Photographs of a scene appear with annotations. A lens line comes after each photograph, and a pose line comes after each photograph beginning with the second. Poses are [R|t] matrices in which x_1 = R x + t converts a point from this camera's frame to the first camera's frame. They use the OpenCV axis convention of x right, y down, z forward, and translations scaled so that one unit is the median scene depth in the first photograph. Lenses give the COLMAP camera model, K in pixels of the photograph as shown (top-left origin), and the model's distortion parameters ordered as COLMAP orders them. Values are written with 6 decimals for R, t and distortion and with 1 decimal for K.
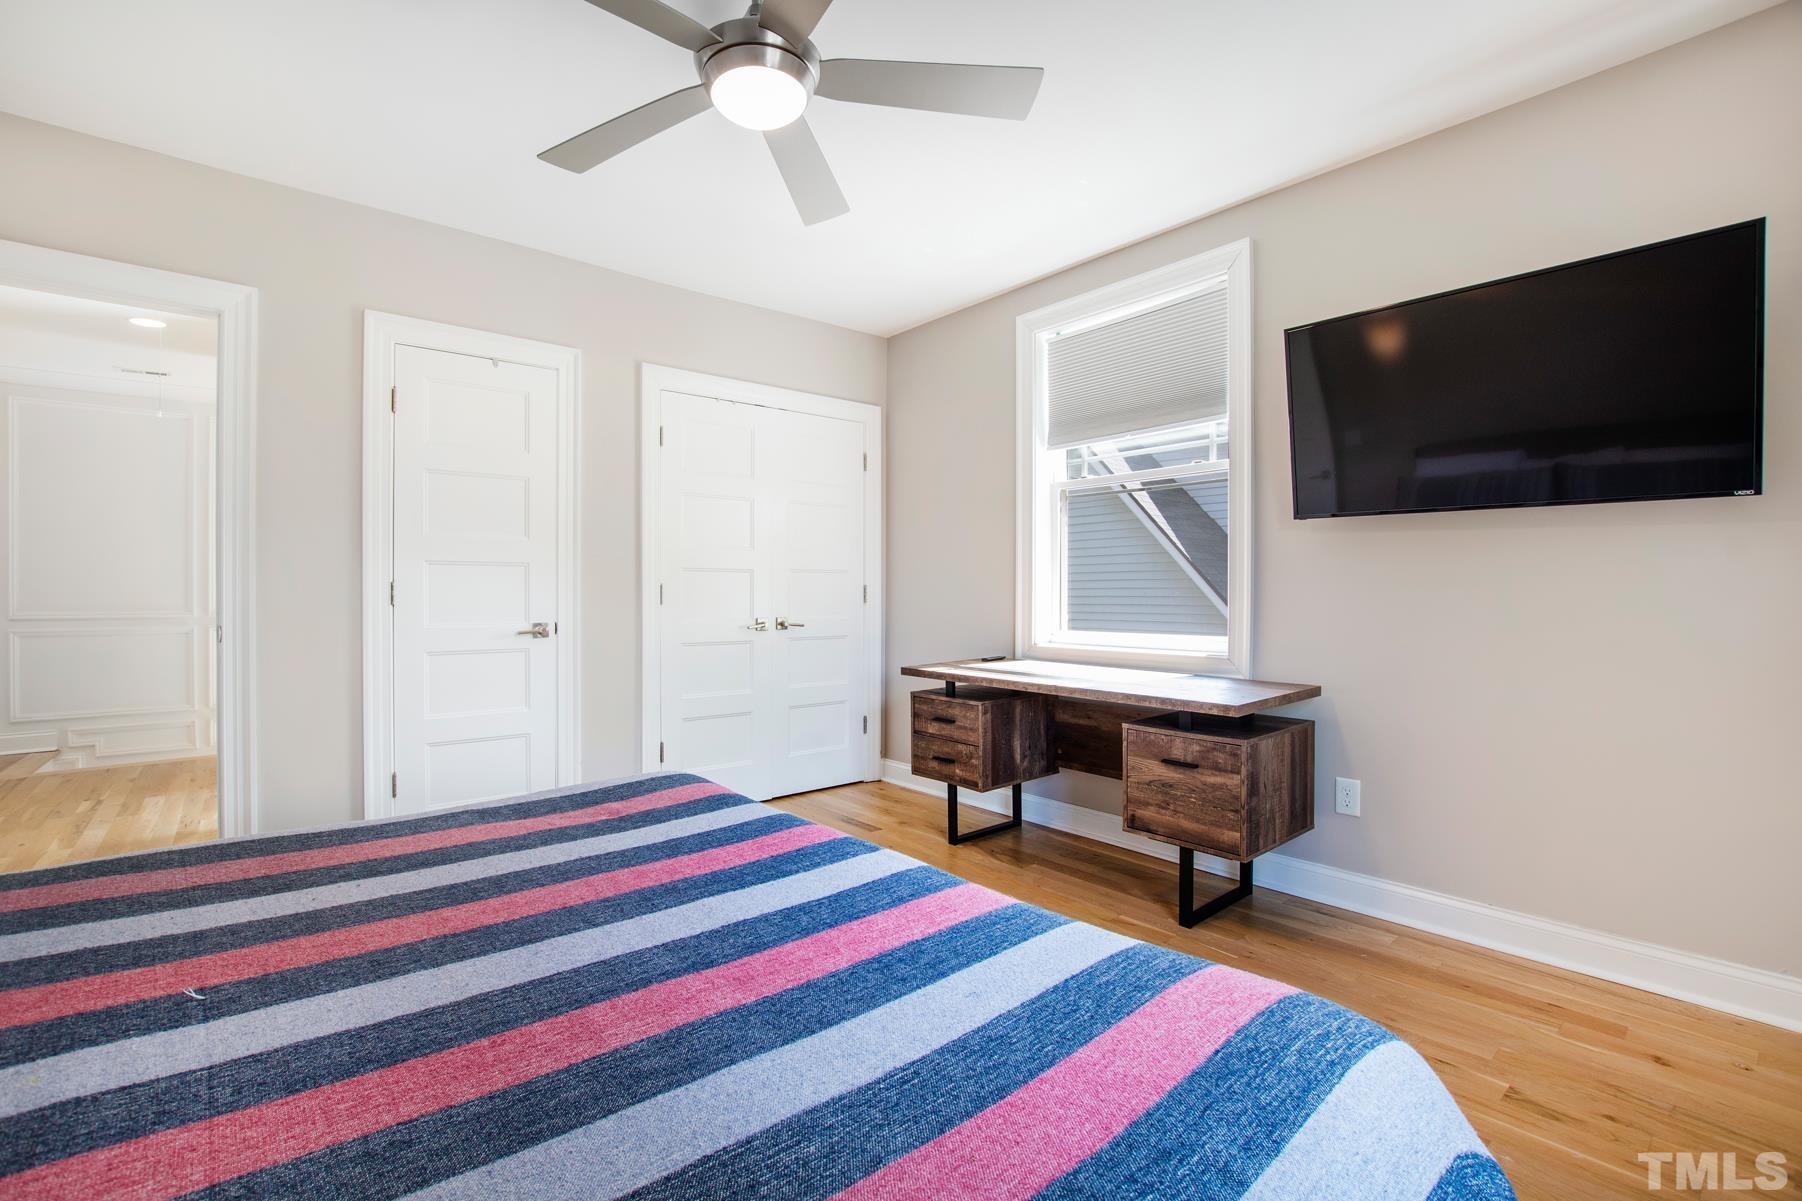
lens RADIAL K [[829.0, 0, 923.8], [0, 829.0, 585.5], [0, 0, 1]] dist [-0.025983, 0.000615]
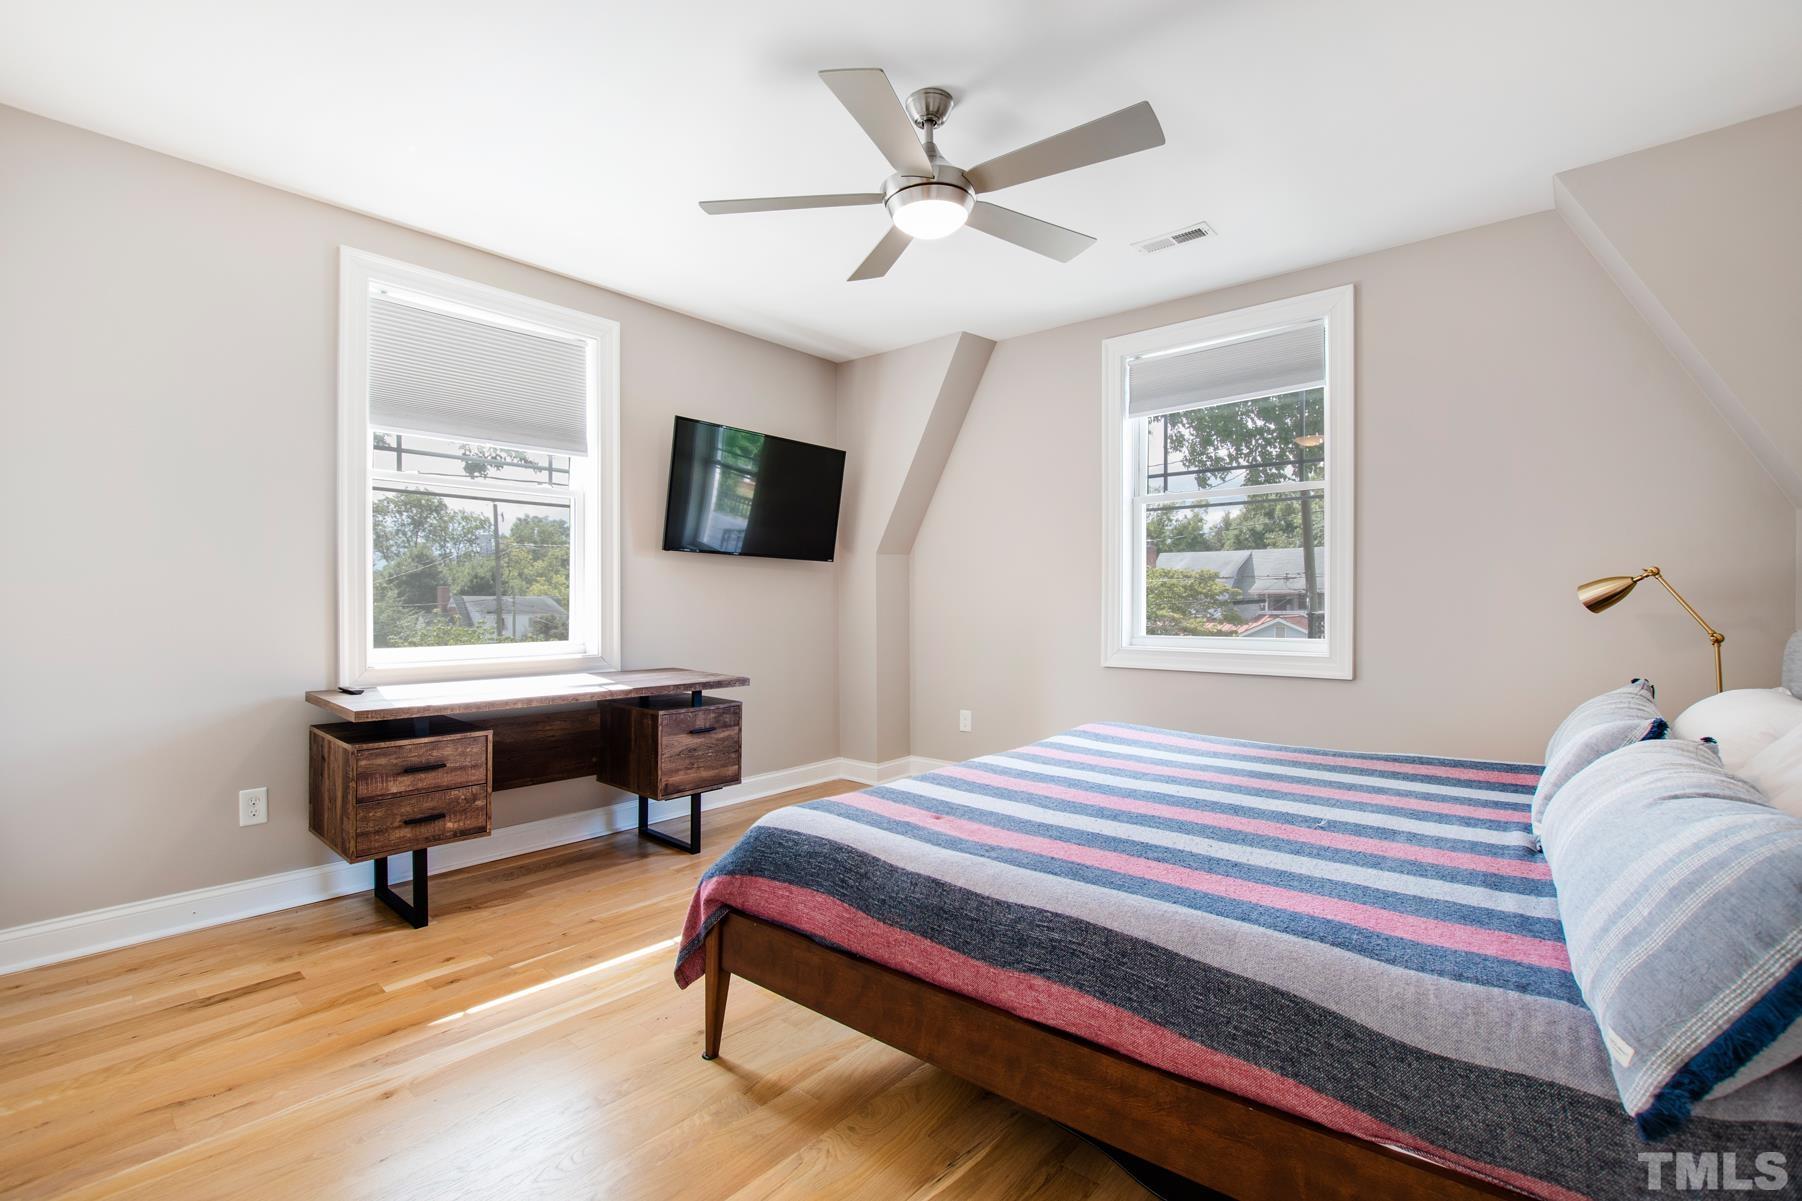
lens RADIAL K [[775.7, 0, 901.0], [0, 775.7, 600.5], [0, 0, 1]] dist [-0.002375, -0.000507]
pose [[-0.155206, 0.002439, 0.987879, -0.825819], [-0.011414, 0.999926, -0.004262, 0.005150], [-0.987816, -0.011938, -0.155167, 0.736502]]
